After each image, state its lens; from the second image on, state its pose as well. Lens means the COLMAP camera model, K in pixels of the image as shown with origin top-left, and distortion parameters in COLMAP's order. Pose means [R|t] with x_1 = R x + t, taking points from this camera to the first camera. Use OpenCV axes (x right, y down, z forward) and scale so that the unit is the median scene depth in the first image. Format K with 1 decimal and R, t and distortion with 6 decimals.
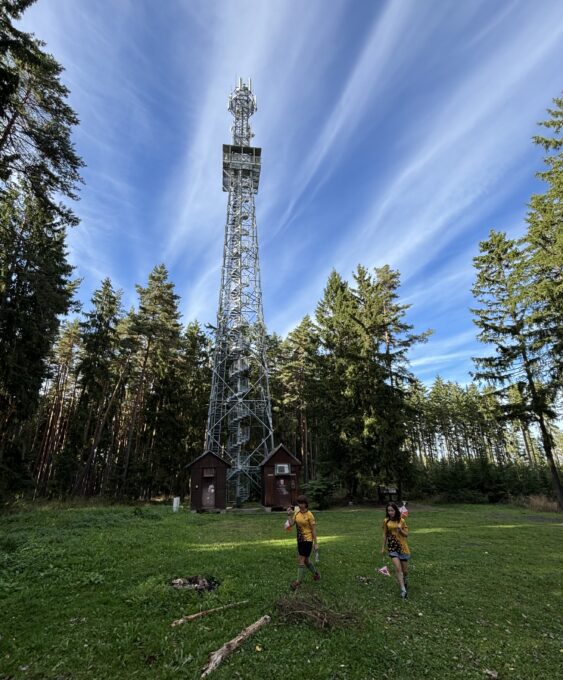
lens RADIAL K [[329.8, 0, 280.9], [0, 329.8, 363.6], [0, 0, 1]] dist [0.003113, 0.000211]
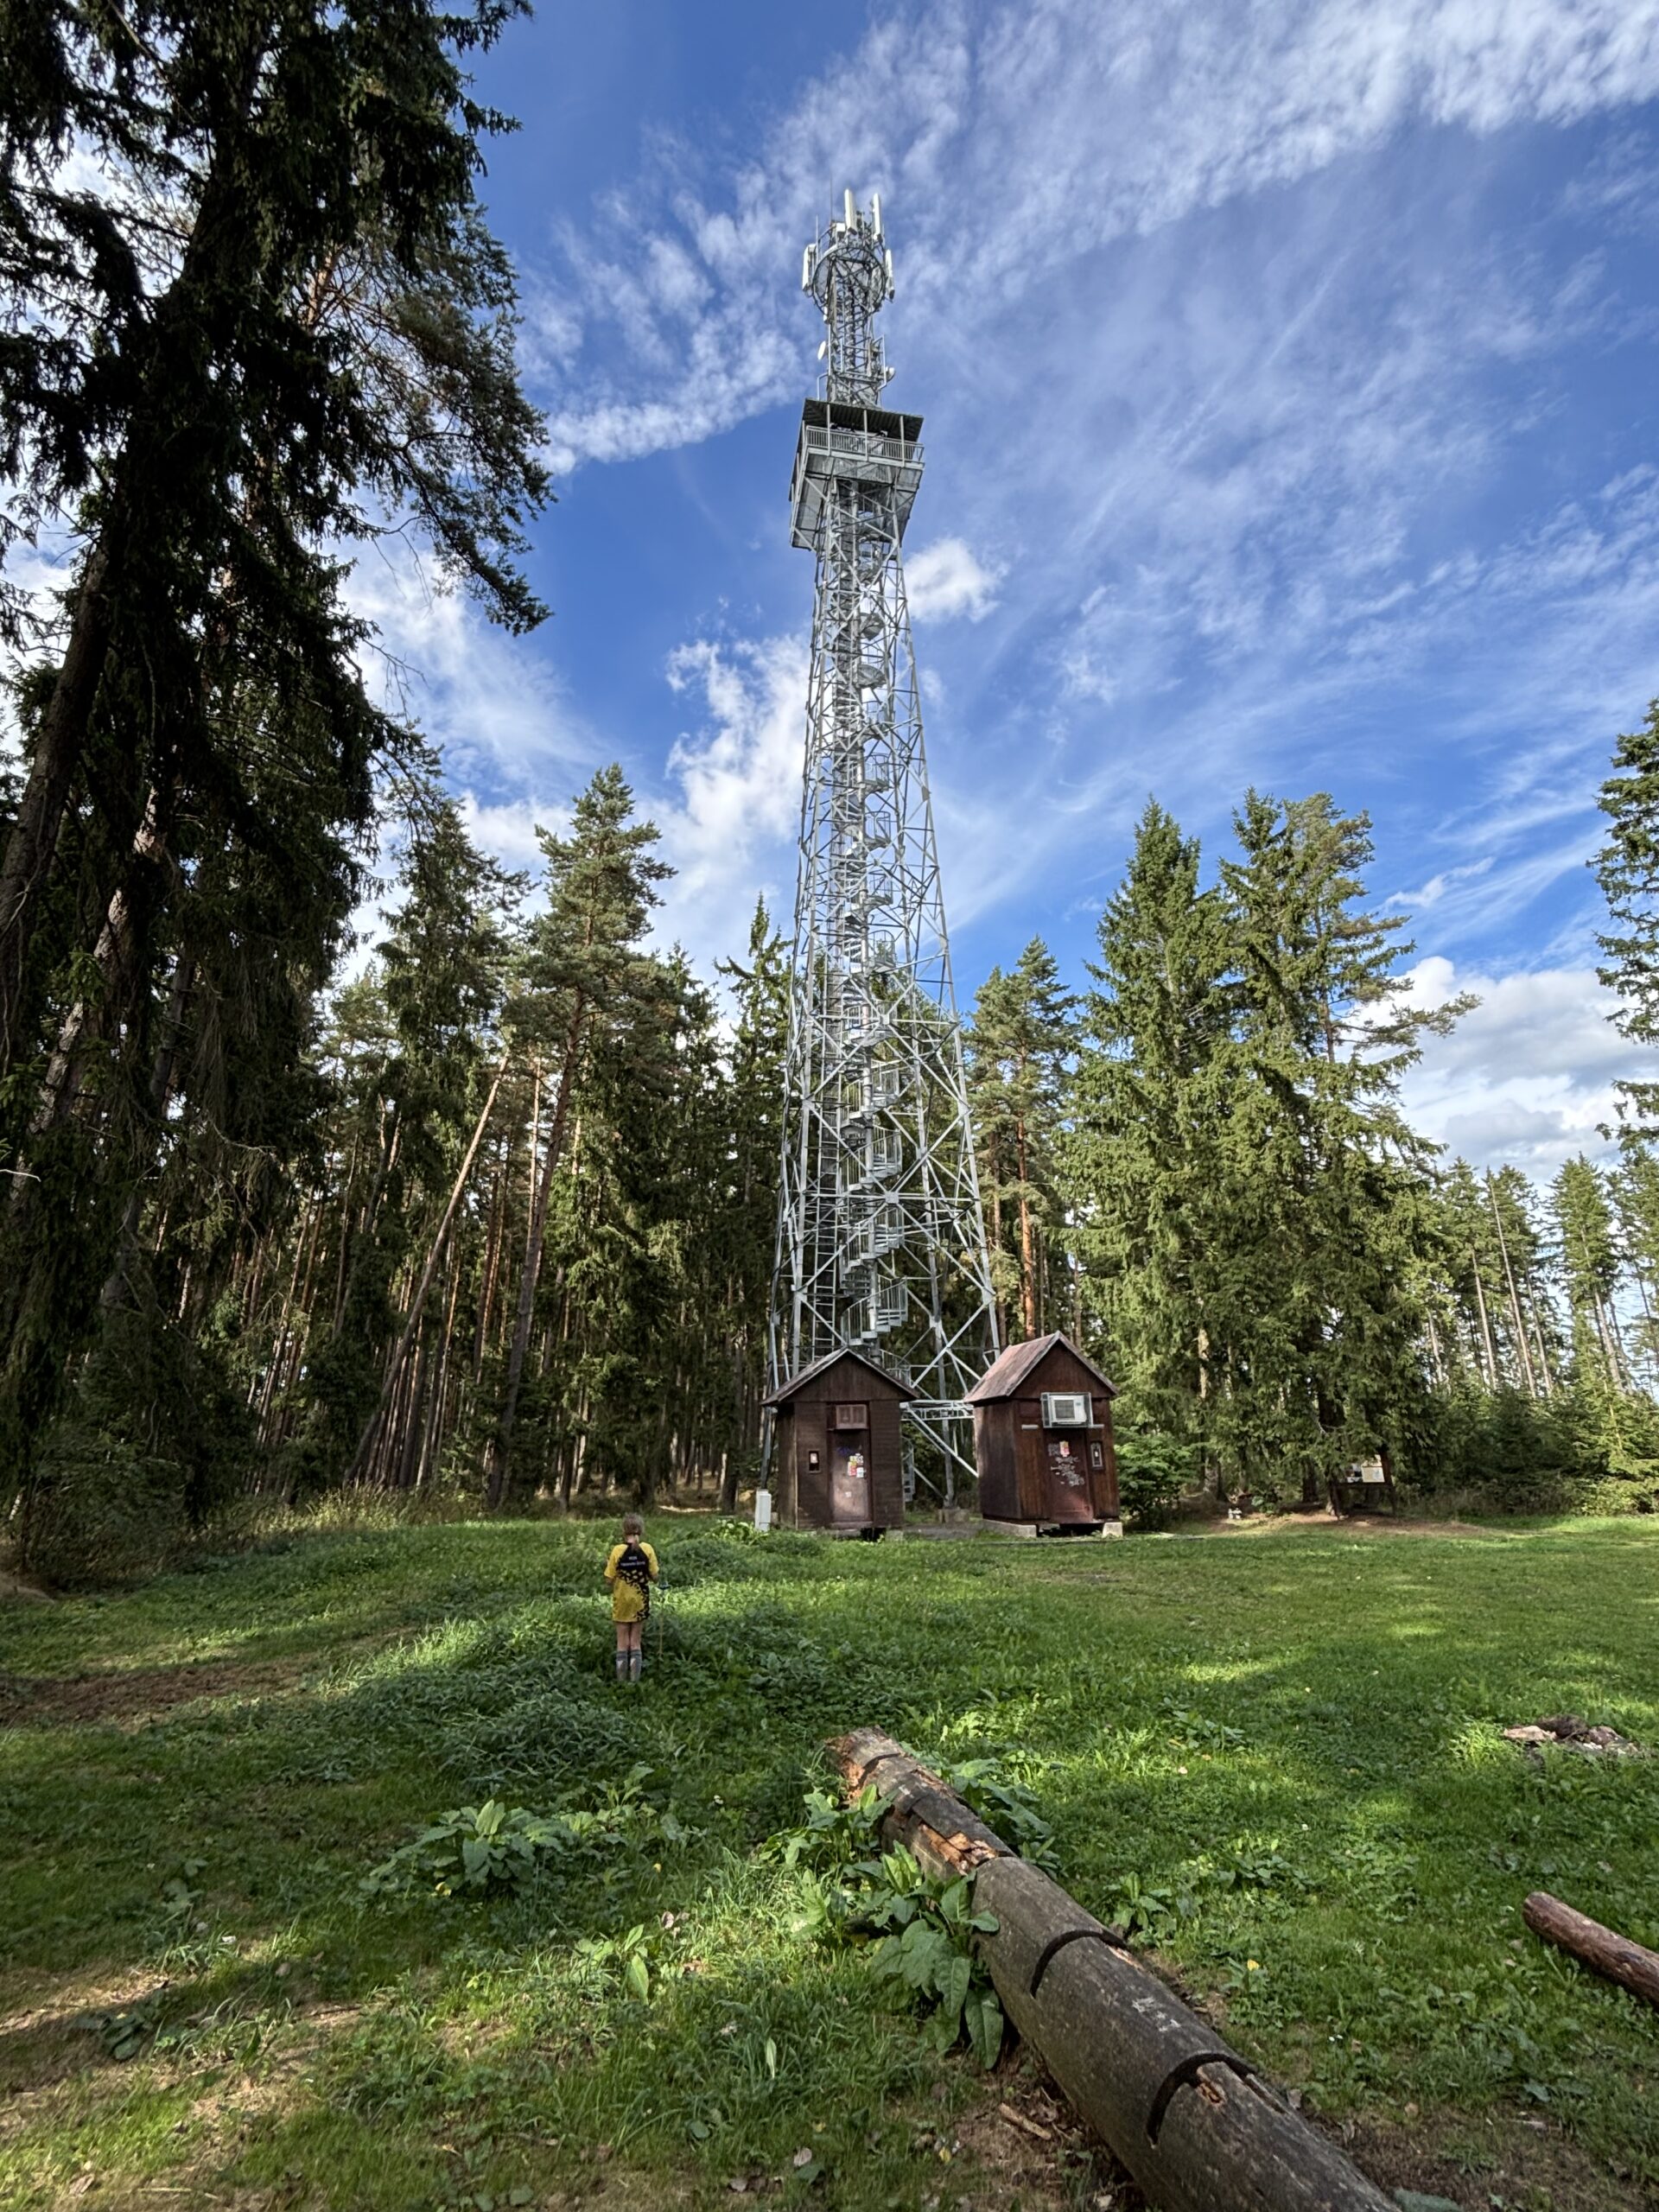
lens RADIAL K [[1013.6, 0, 829.5], [0, 1013.6, 1106.0], [0, 0, 1]] dist [-0.001957, -0.000198]
pose [[0.998822, 0.023659, 0.042362, -0.205491], [-0.024339, 0.999582, 0.015610, 0.006894], [-0.041975, -0.016623, 0.998980, 0.007776]]
